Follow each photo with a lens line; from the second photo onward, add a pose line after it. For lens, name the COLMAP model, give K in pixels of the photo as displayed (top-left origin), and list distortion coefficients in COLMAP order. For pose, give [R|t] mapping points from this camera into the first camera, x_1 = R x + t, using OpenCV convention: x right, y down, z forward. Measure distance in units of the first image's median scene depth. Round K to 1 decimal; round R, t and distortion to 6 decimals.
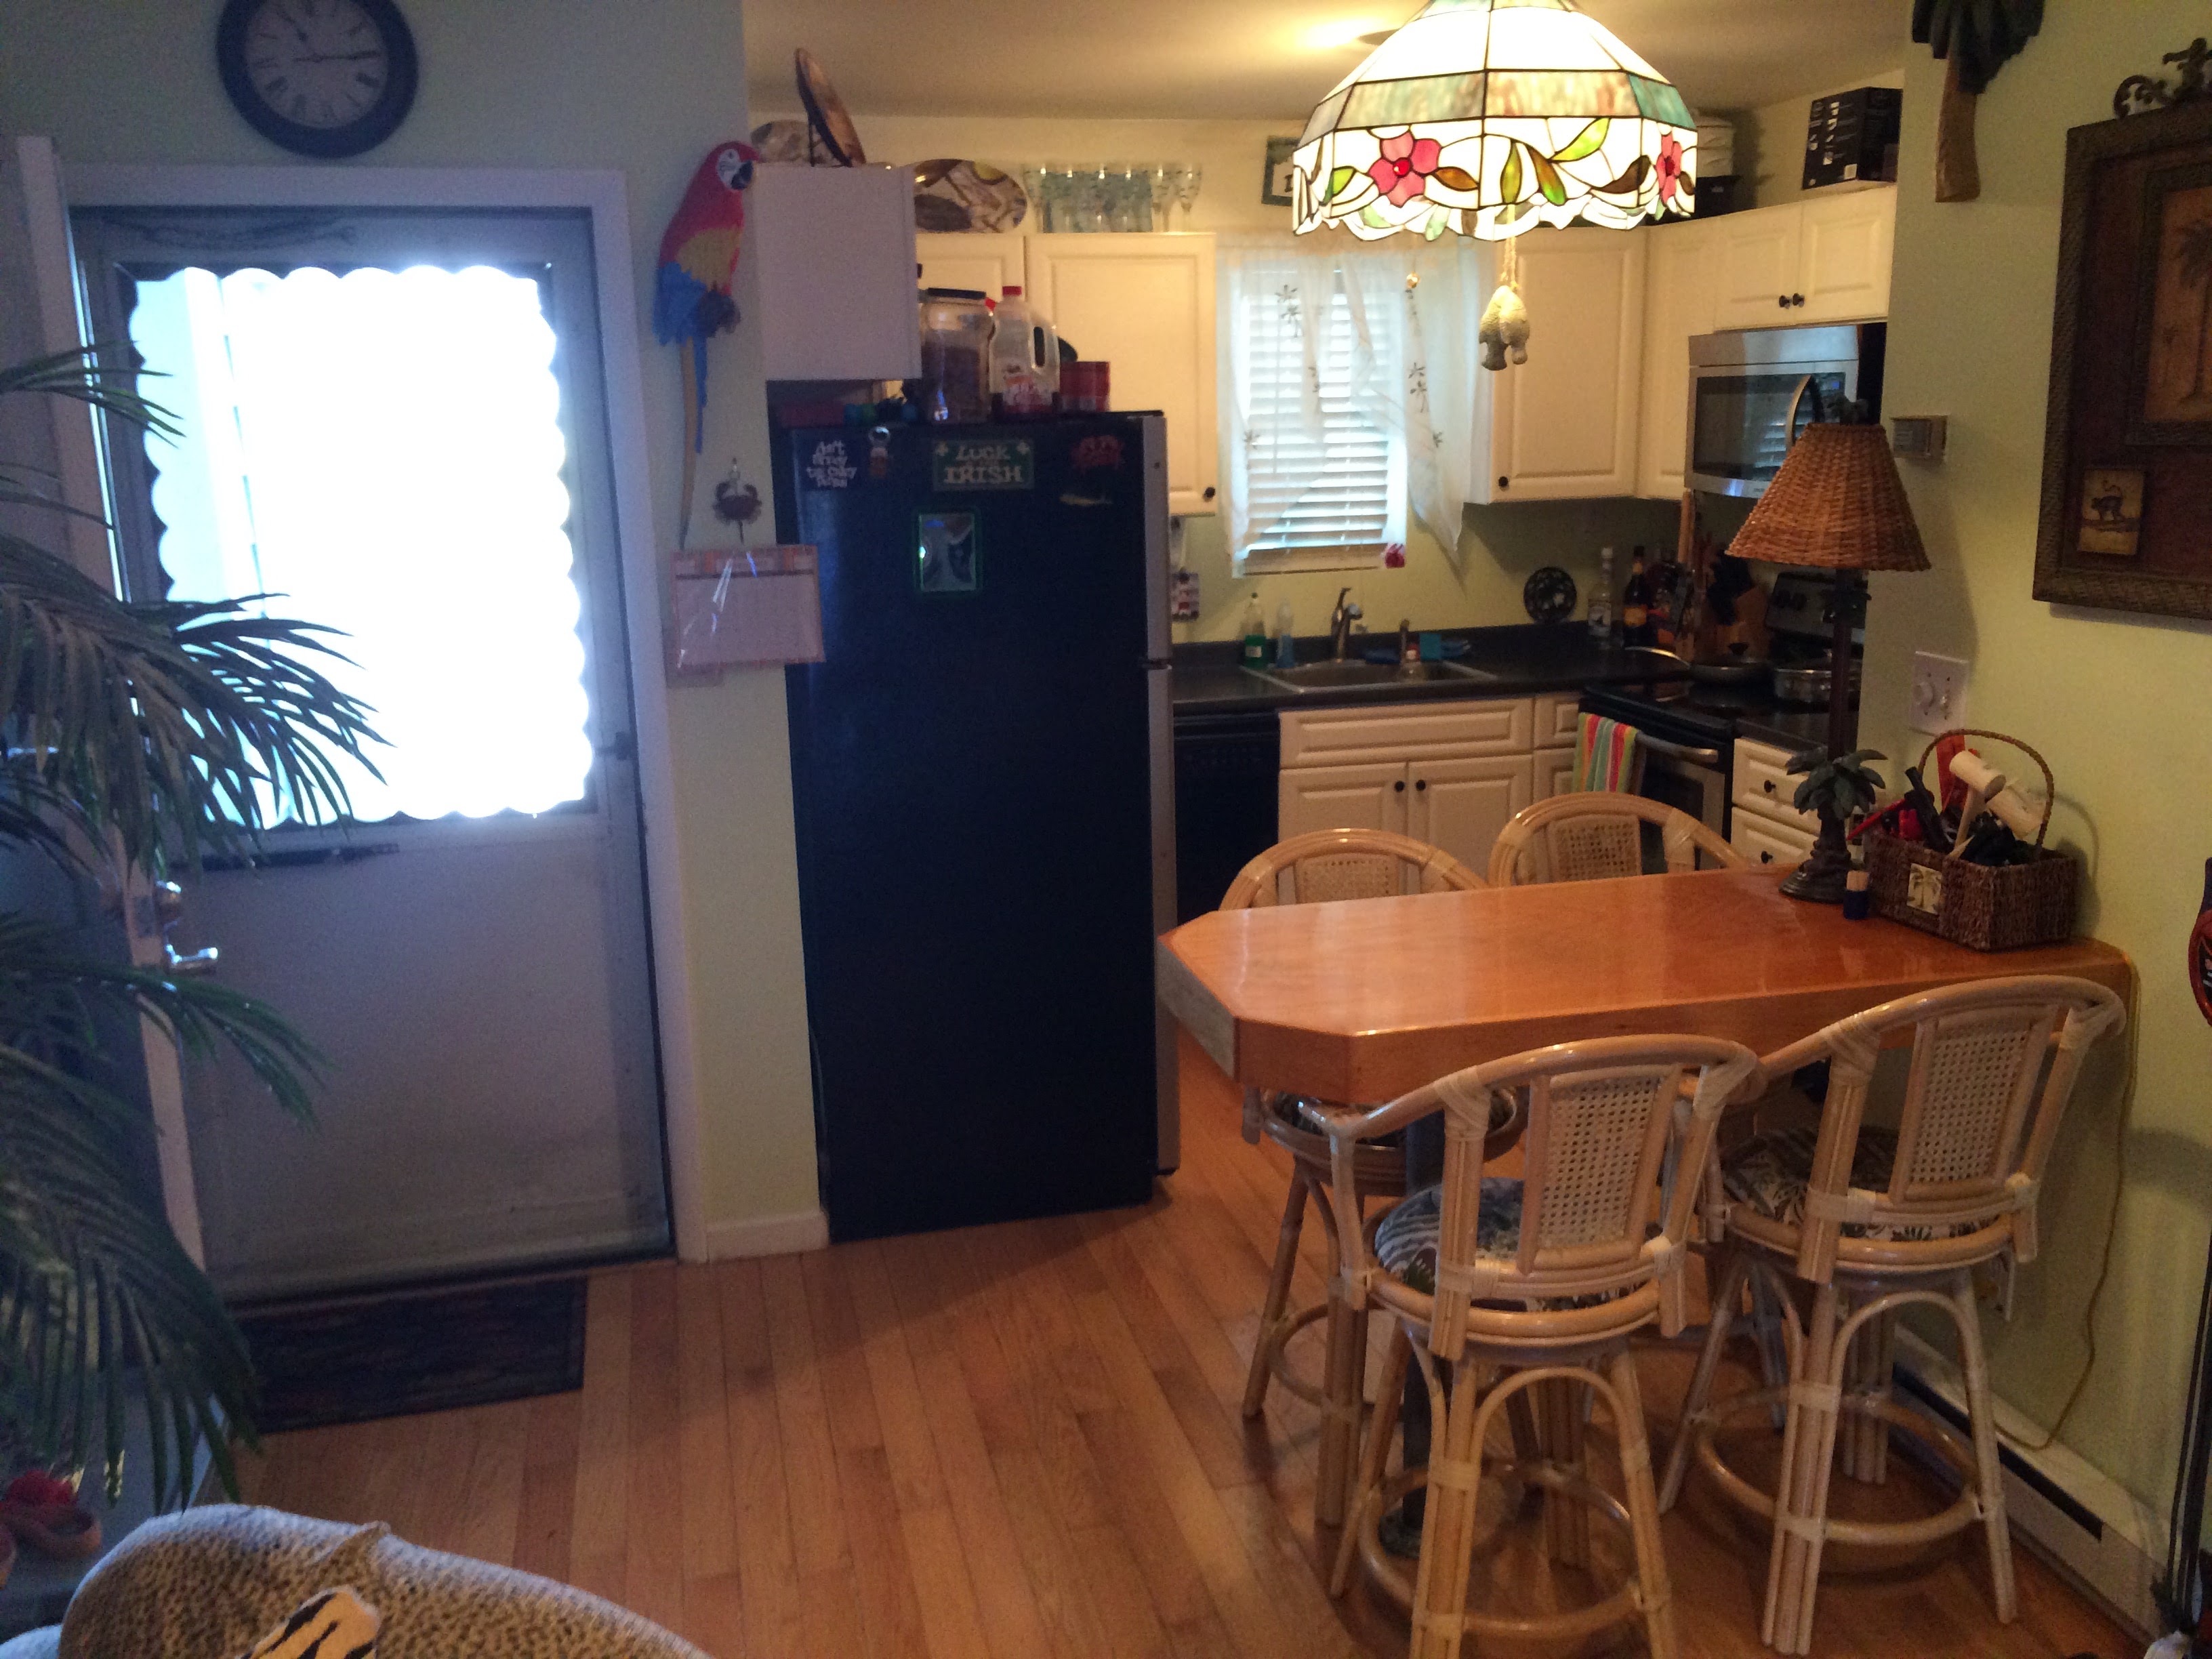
lens RADIAL K [[1886.2, 0, 1122.9], [0, 1886.2, 832.0], [0, 0, 1]] dist [0.089553, -0.120375]
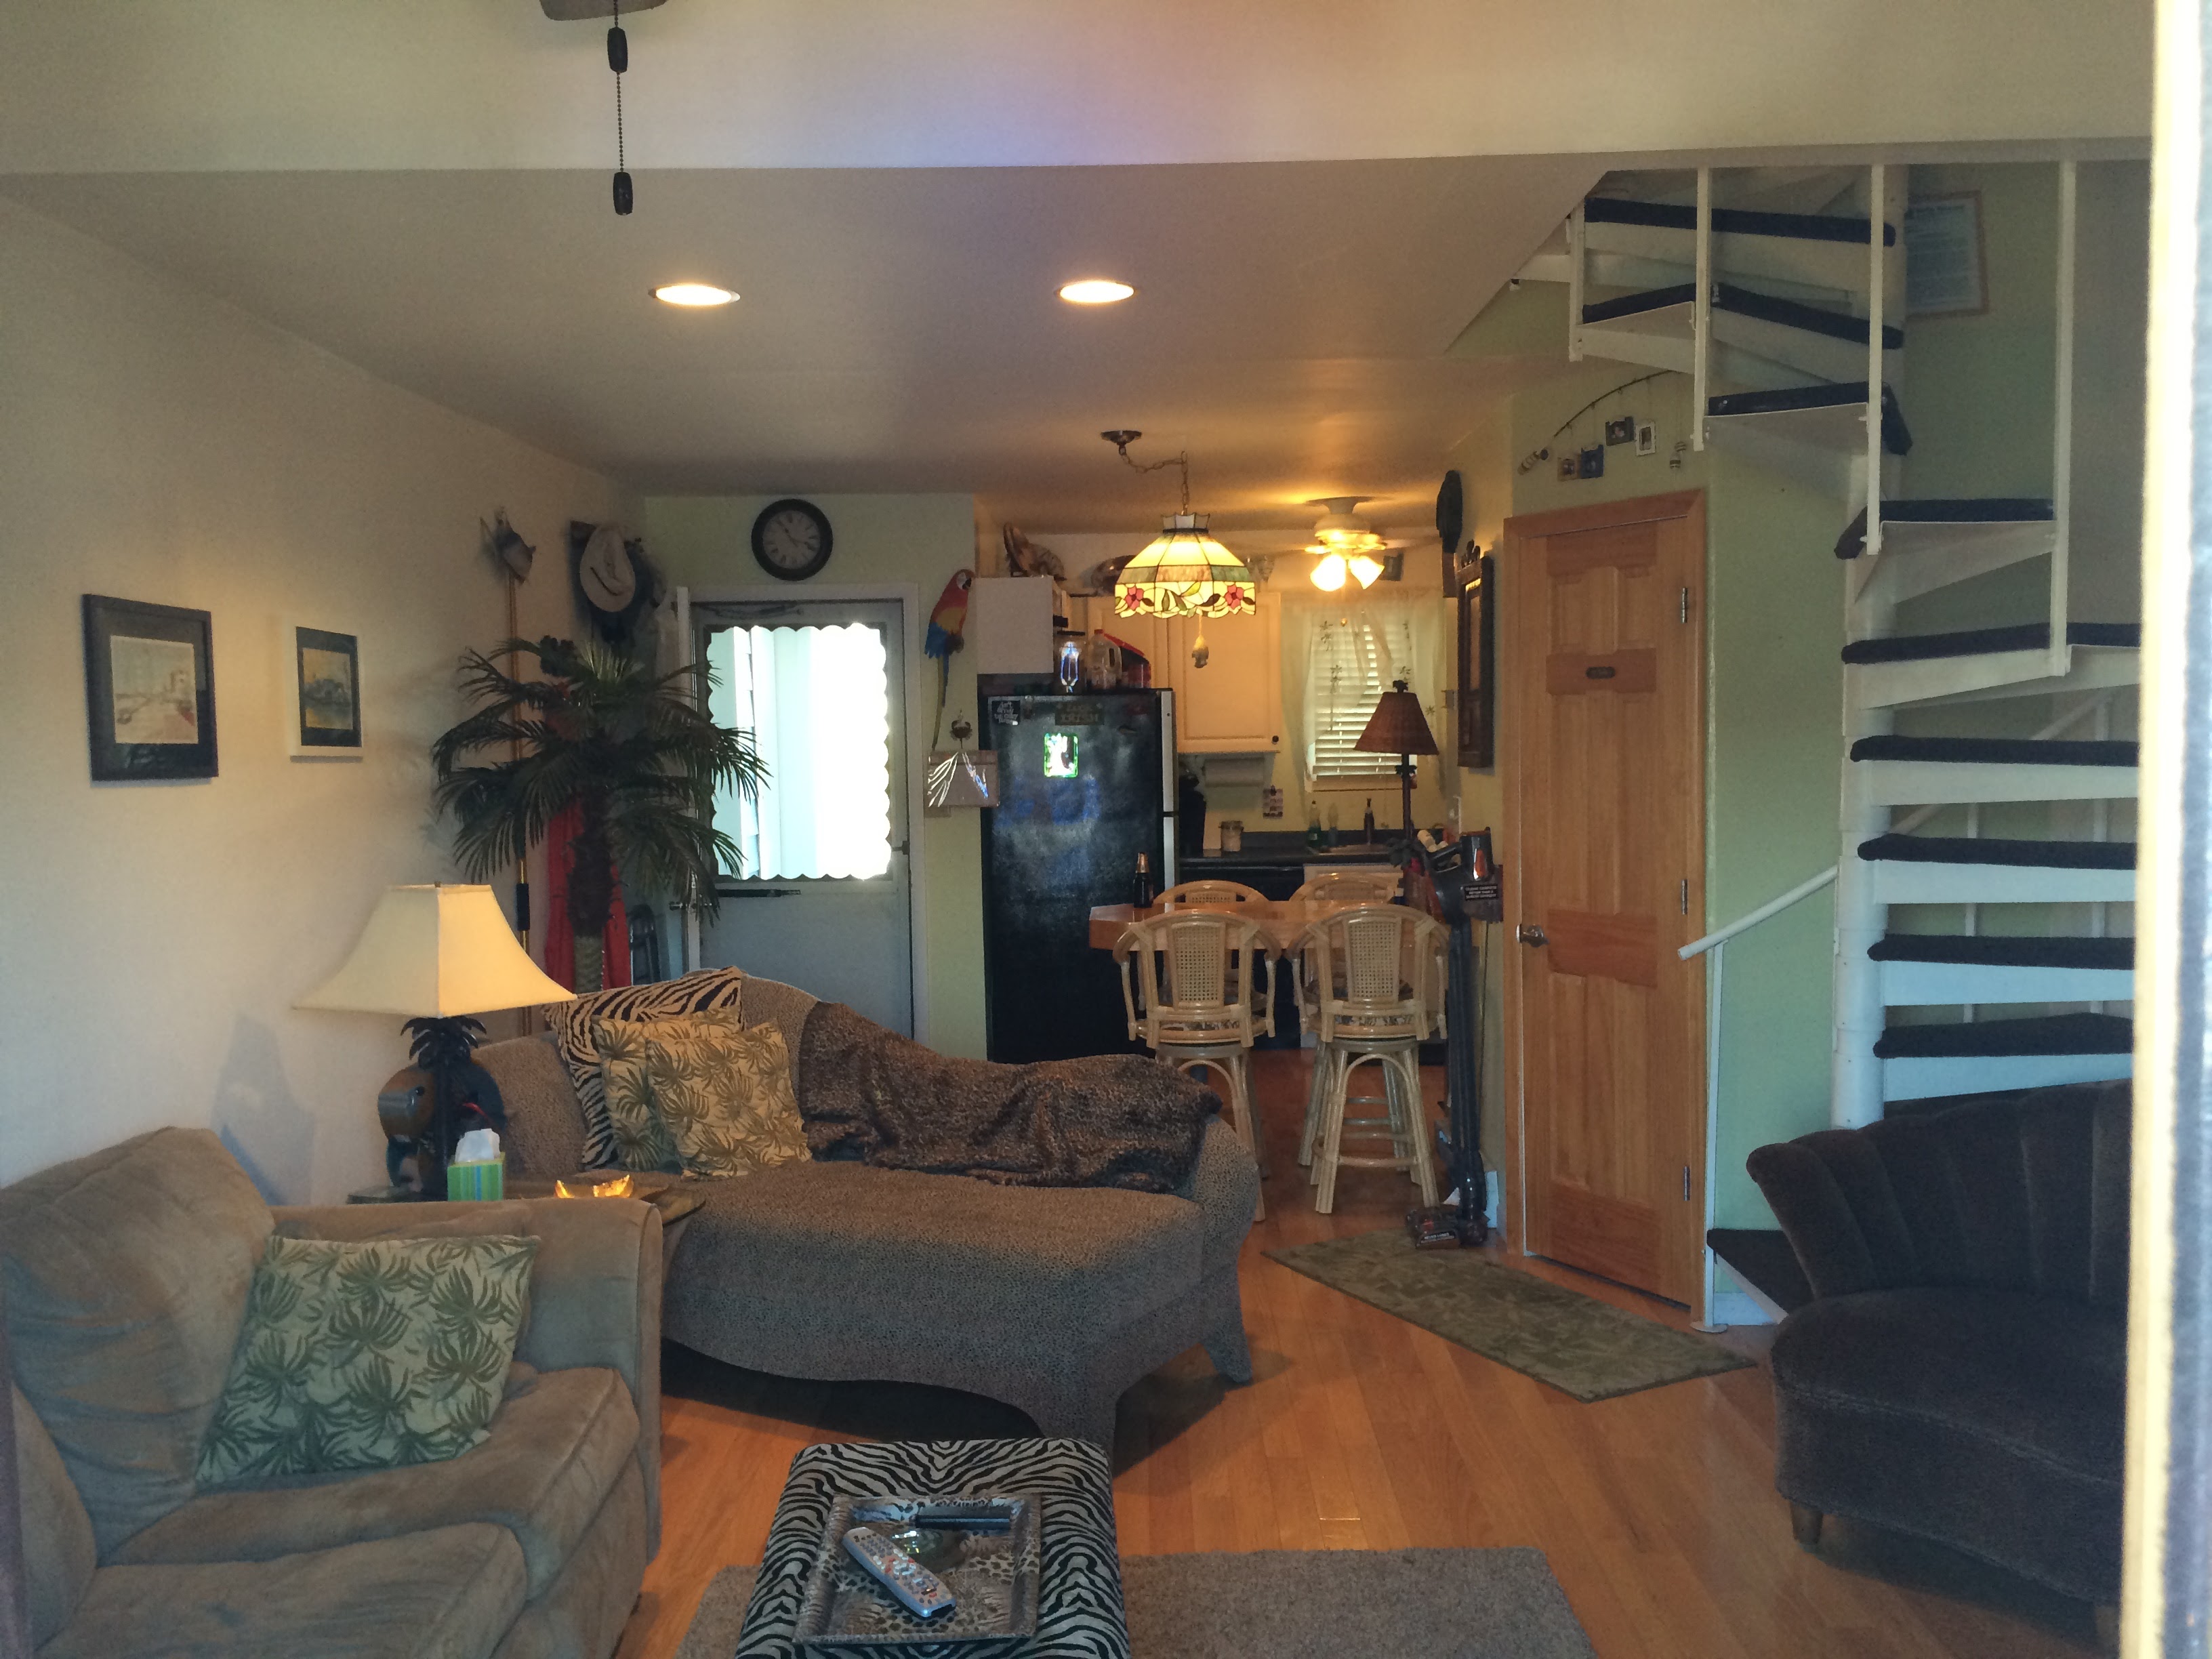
lens RADIAL K [[1886.2, 0, 1122.9], [0, 1886.2, 832.0], [0, 0, 1]] dist [0.089553, -0.120375]
pose [[0.970107, 0.020382, -0.241819, 0.498526], [-0.057477, 0.987412, -0.147356, 0.245088], [0.235772, 0.156850, 0.959067, -0.986213]]
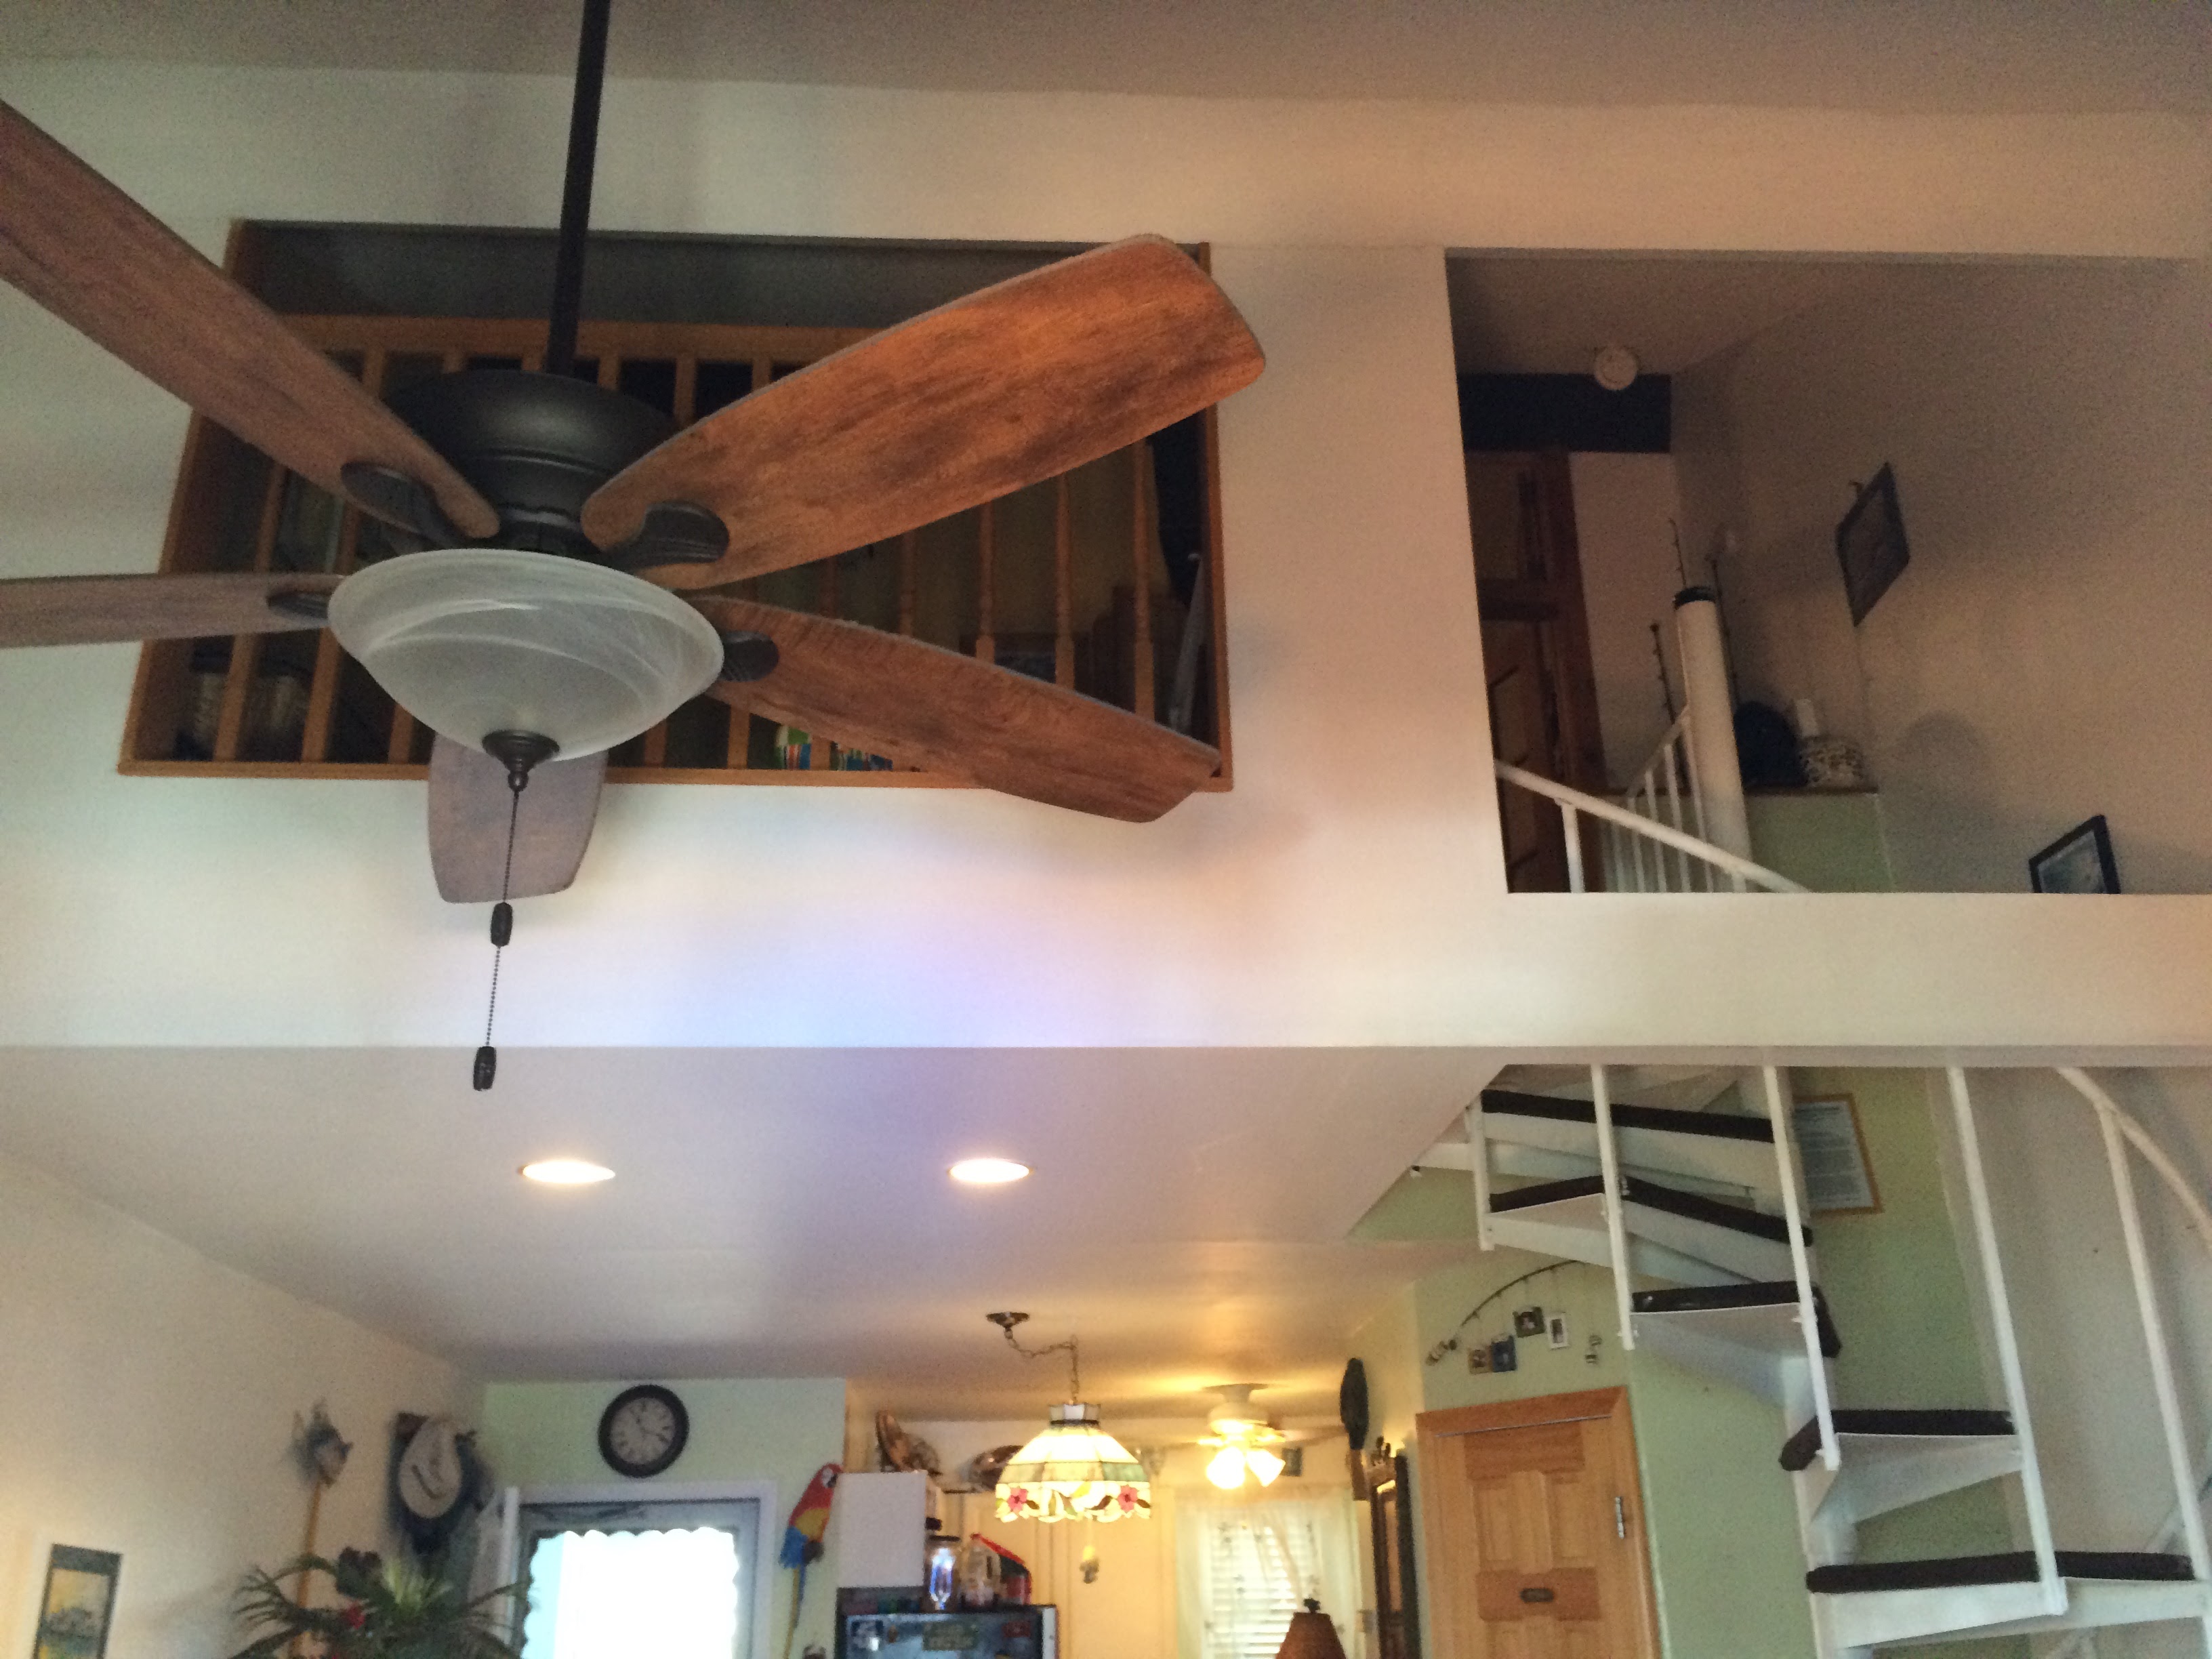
lens RADIAL K [[1886.2, 0, 1122.9], [0, 1886.2, 832.0], [0, 0, 1]] dist [0.089553, -0.120375]
pose [[0.983449, -0.064576, -0.169289, 0.475429], [-0.043805, 0.821874, -0.567982, 0.216542], [0.175813, 0.565997, 0.805442, -0.930434]]
